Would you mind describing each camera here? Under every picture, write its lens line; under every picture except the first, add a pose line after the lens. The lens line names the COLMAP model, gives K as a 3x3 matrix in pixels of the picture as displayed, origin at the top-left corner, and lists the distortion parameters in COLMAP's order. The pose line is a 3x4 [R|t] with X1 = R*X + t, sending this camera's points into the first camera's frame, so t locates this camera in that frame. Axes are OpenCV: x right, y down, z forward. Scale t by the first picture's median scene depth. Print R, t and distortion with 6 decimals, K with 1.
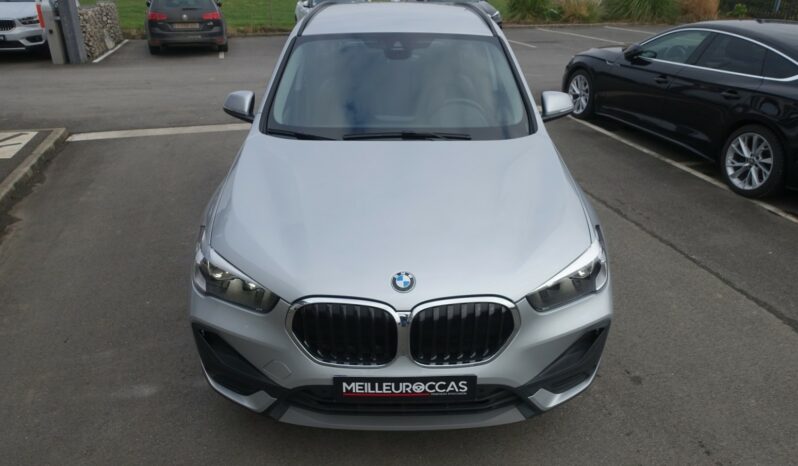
lens RADIAL K [[578.8, 0, 399.0], [0, 578.8, 233.0], [0, 0, 1]] dist [0.001930, 0.001359]
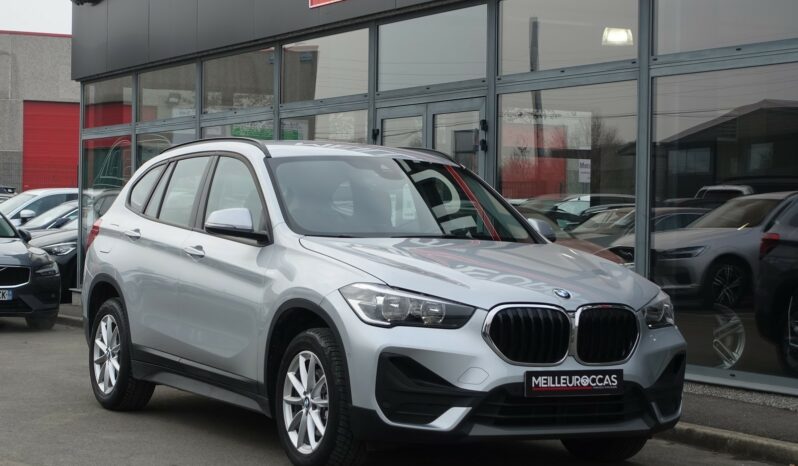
lens RADIAL K [[1641.0, 0, 399.0], [0, 1641.0, 233.0], [0, 0, 1]] dist [-0.045860, -0.160789]
pose [[0.877617, 0.026988, 0.478602, -1.945907], [0.184979, 0.902017, -0.390062, 1.246963], [-0.442234, 0.430856, 0.786633, -1.647372]]
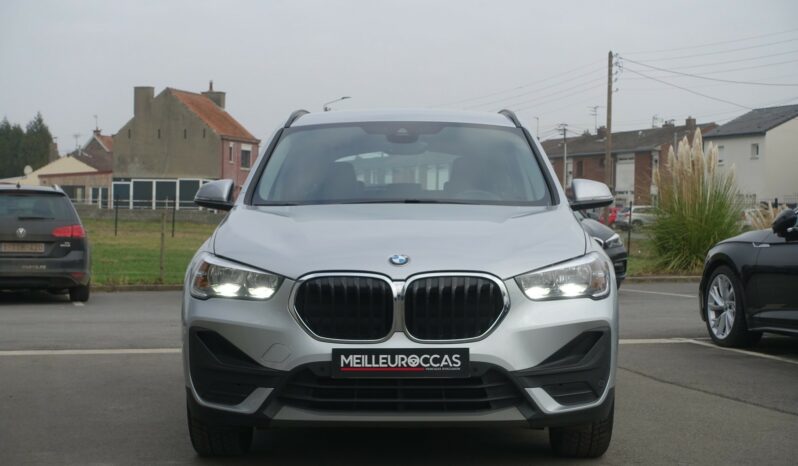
lens RADIAL K [[1641.0, 0, 399.0], [0, 1641.0, 233.0], [0, 0, 1]] dist [-0.045860, -0.160789]
pose [[0.999693, -0.003249, -0.024547, 0.080491], [-0.007478, 0.905447, -0.424394, 1.306715], [0.023605, 0.424447, 0.905145, -1.763838]]
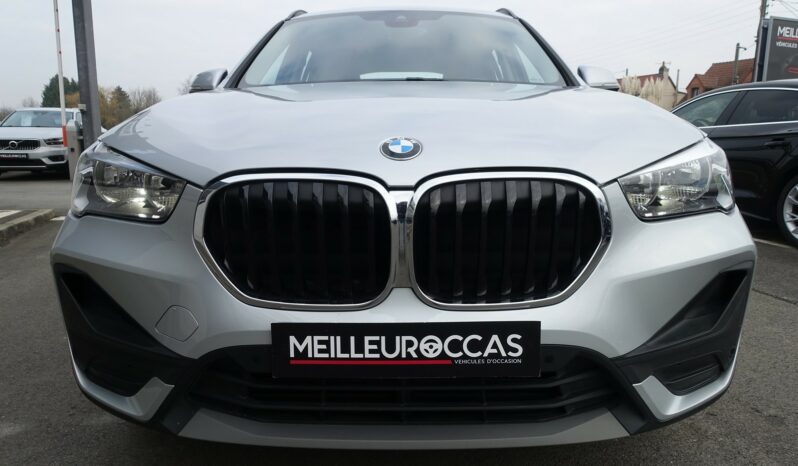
lens RADIAL K [[544.9, 0, 399.2], [0, 544.9, 243.3], [0, 0, 1]] dist [0.006423, 0.000094]
pose [[0.999768, -0.004685, -0.021005, 0.015484], [-0.001044, 0.964308, -0.264781, 0.306765], [0.021496, 0.264742, 0.964080, 0.489451]]
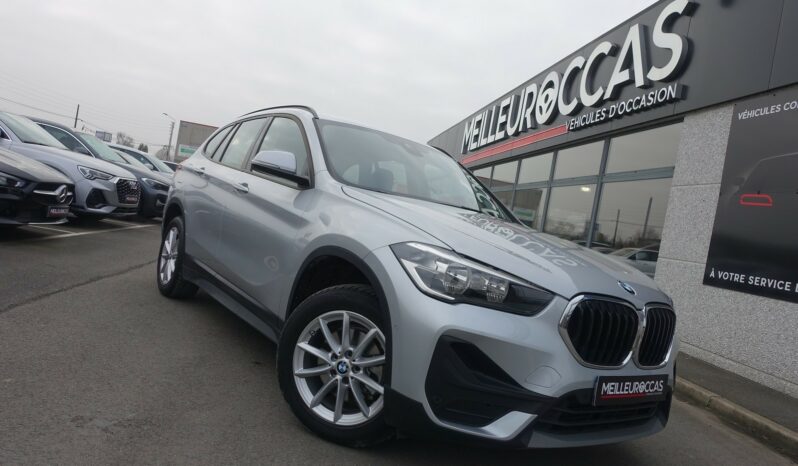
lens RADIAL K [[547.7, 0, 399.0], [0, 547.7, 233.0], [0, 0, 1]] dist [-0.007874, -0.002422]
pose [[0.795436, 0.146231, 0.588131, -0.983250], [0.084345, 0.934296, -0.346376, 0.312758], [-0.600140, 0.325126, 0.730839, 0.421251]]
